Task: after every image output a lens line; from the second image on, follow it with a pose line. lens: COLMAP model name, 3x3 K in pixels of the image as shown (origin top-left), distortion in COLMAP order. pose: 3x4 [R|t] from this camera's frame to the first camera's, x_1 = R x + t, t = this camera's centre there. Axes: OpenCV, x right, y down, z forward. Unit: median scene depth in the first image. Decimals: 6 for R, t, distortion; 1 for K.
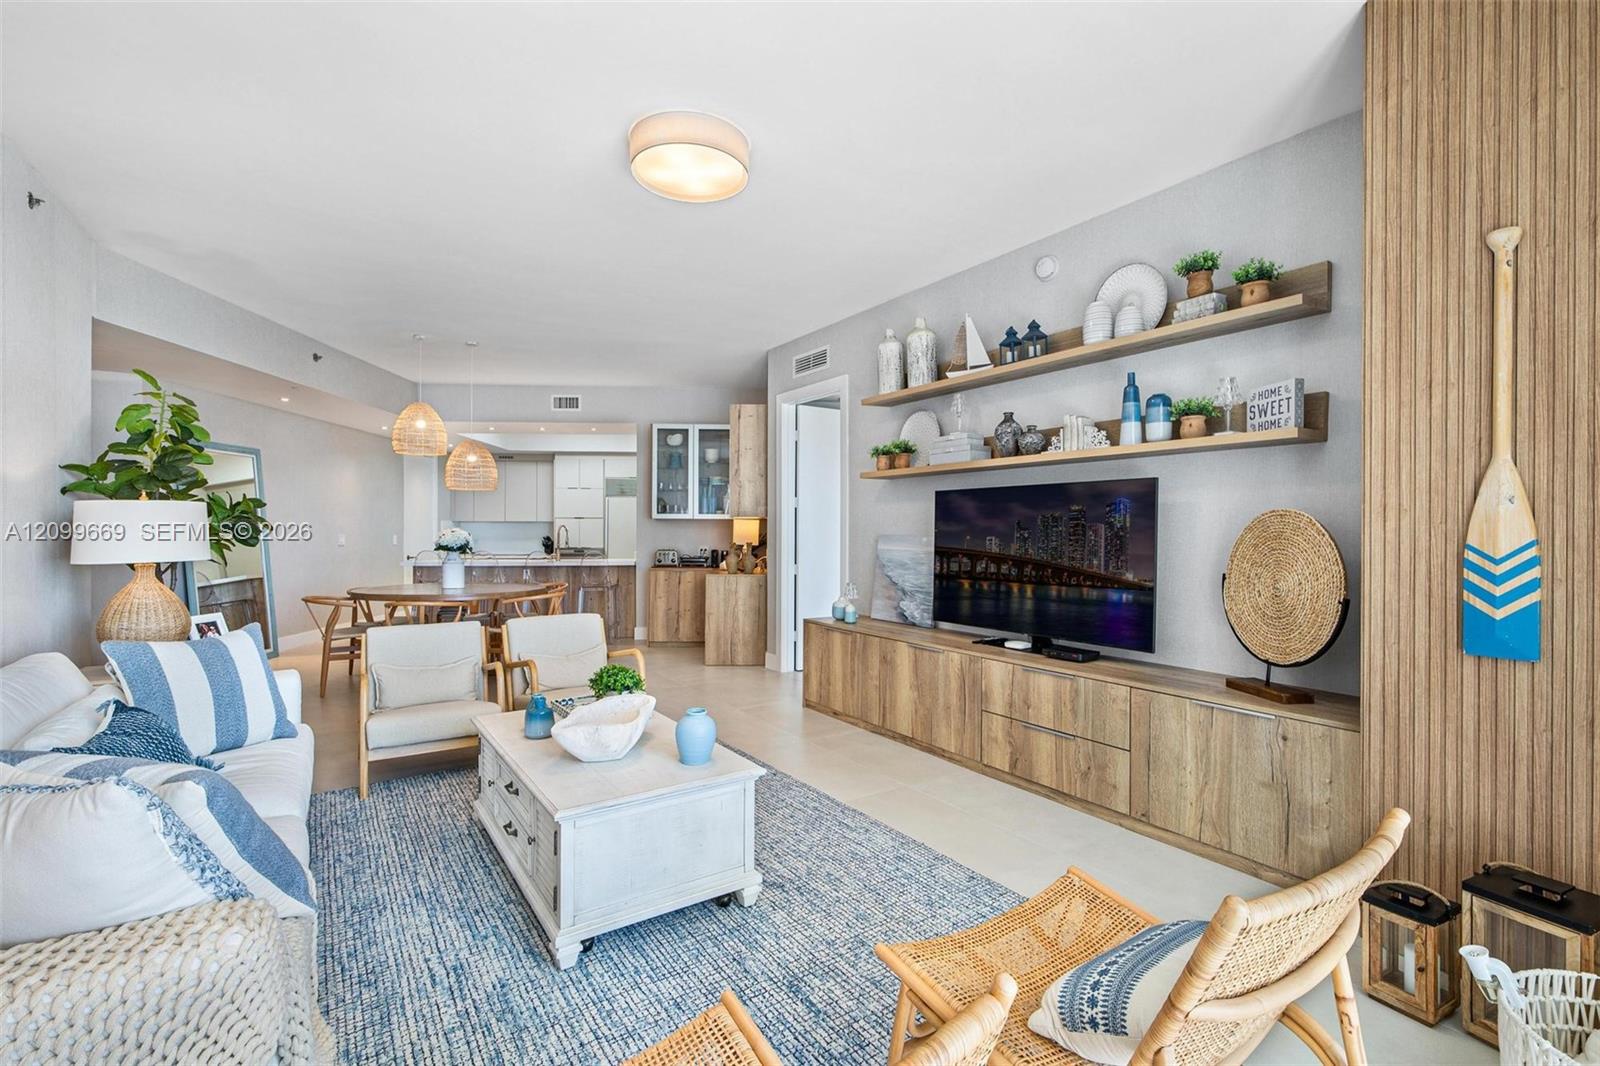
lens RADIAL K [[724.0, 0, 800.7], [0, 724.0, 541.6], [0, 0, 1]] dist [0.000519, 0.000221]
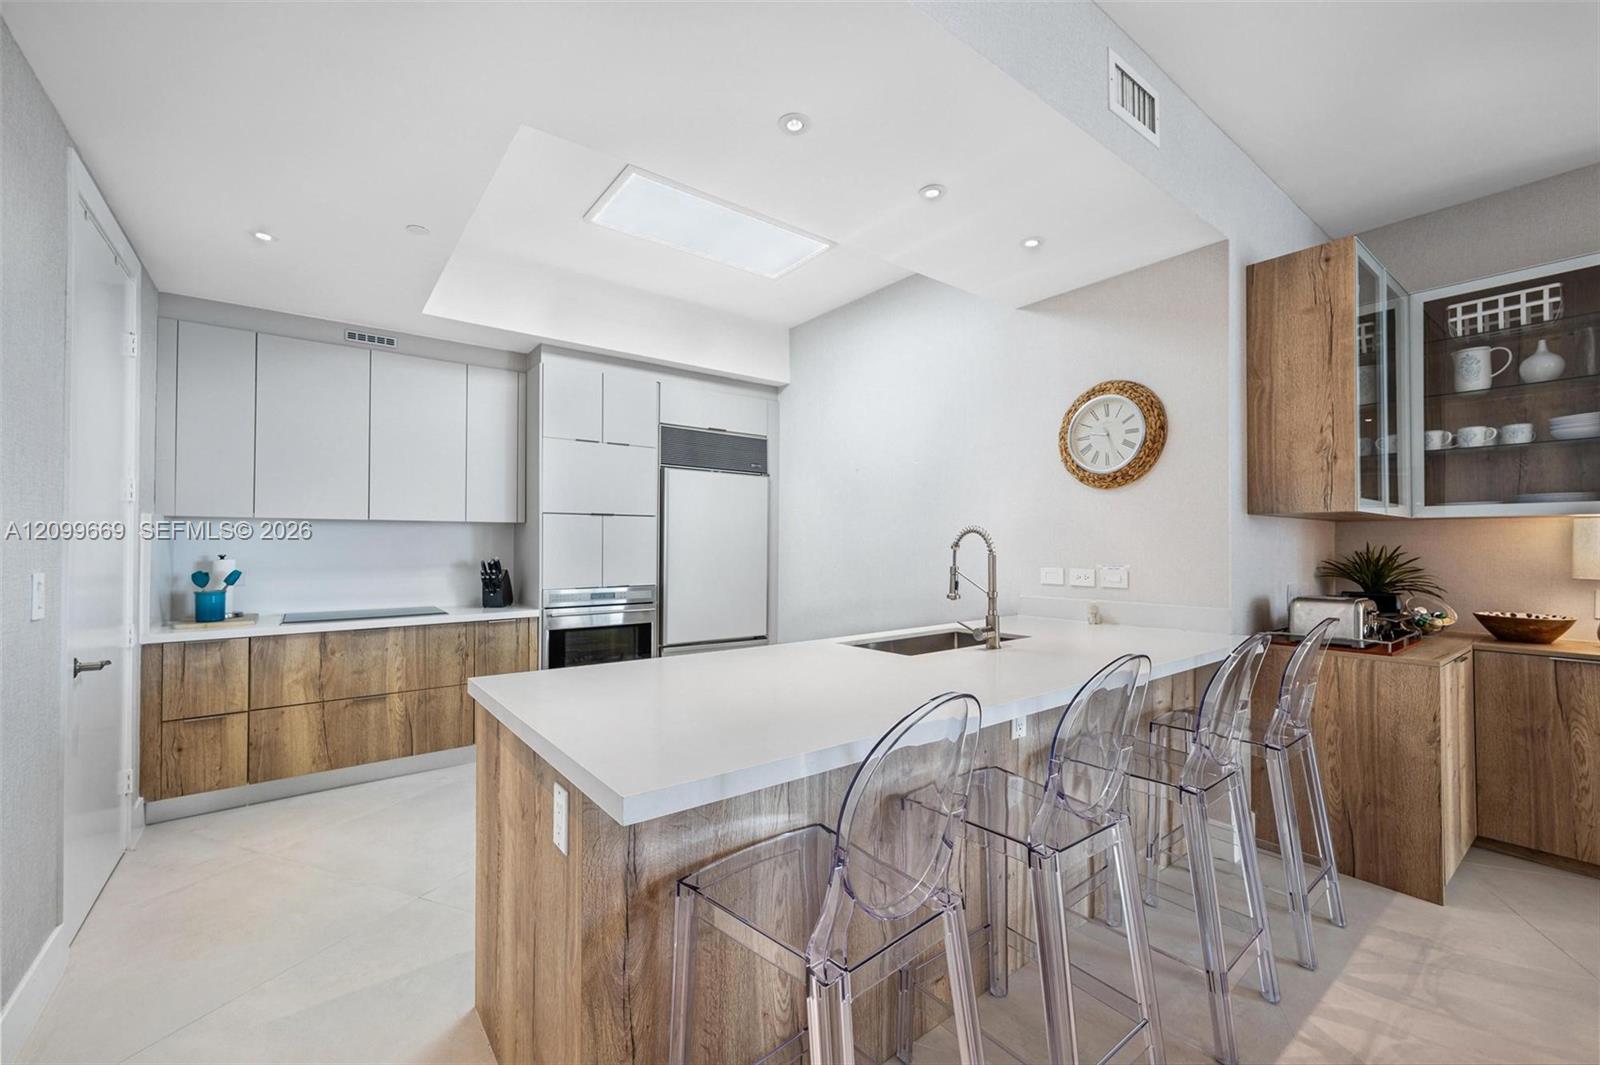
lens RADIAL K [[647.8, 0, 795.8], [0, 647.8, 546.2], [0, 0, 1]] dist [0.006030, 0.000365]
pose [[0.824467, -0.003039, 0.565901, -0.578973], [0.007571, 0.999955, -0.005661, -0.015586], [-0.565859, 0.008952, 0.824454, 0.865840]]
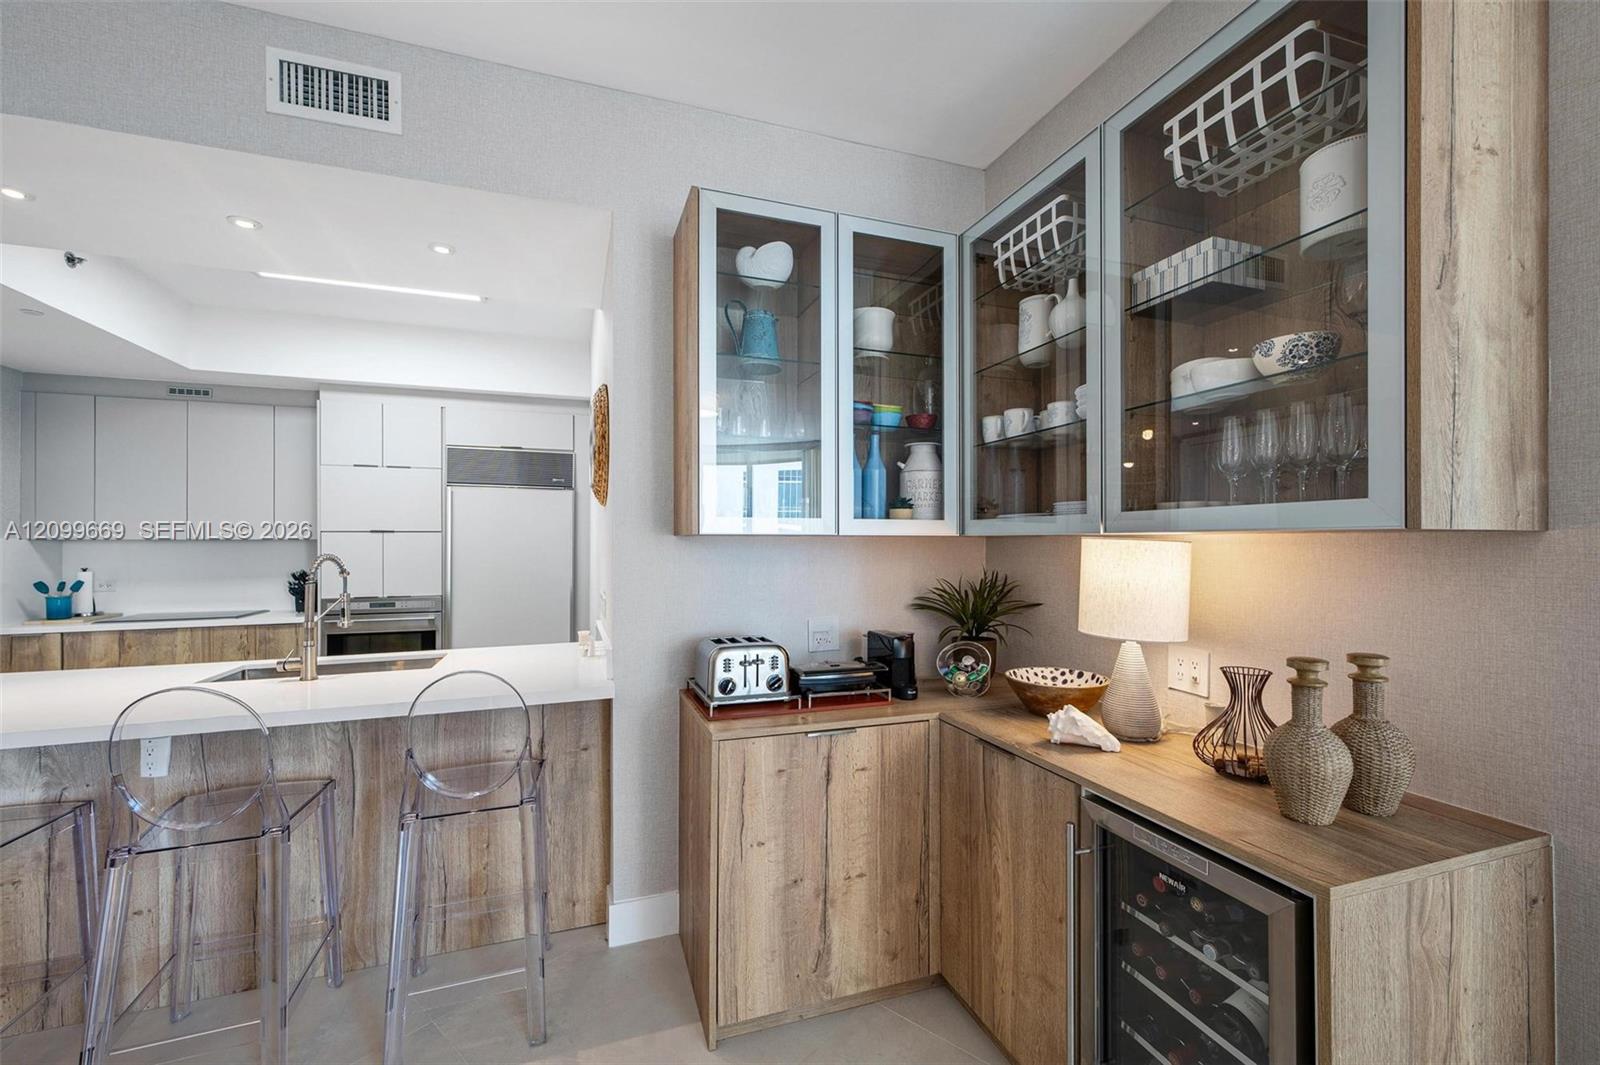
lens RADIAL K [[647.8, 0, 795.8], [0, 647.8, 546.2], [0, 0, 1]] dist [0.006030, 0.000365]
pose [[0.961212, -0.006464, 0.275734, -0.230524], [0.008357, 0.999949, -0.005691, -0.025160], [-0.275683, 0.007774, 0.961217, 0.730320]]
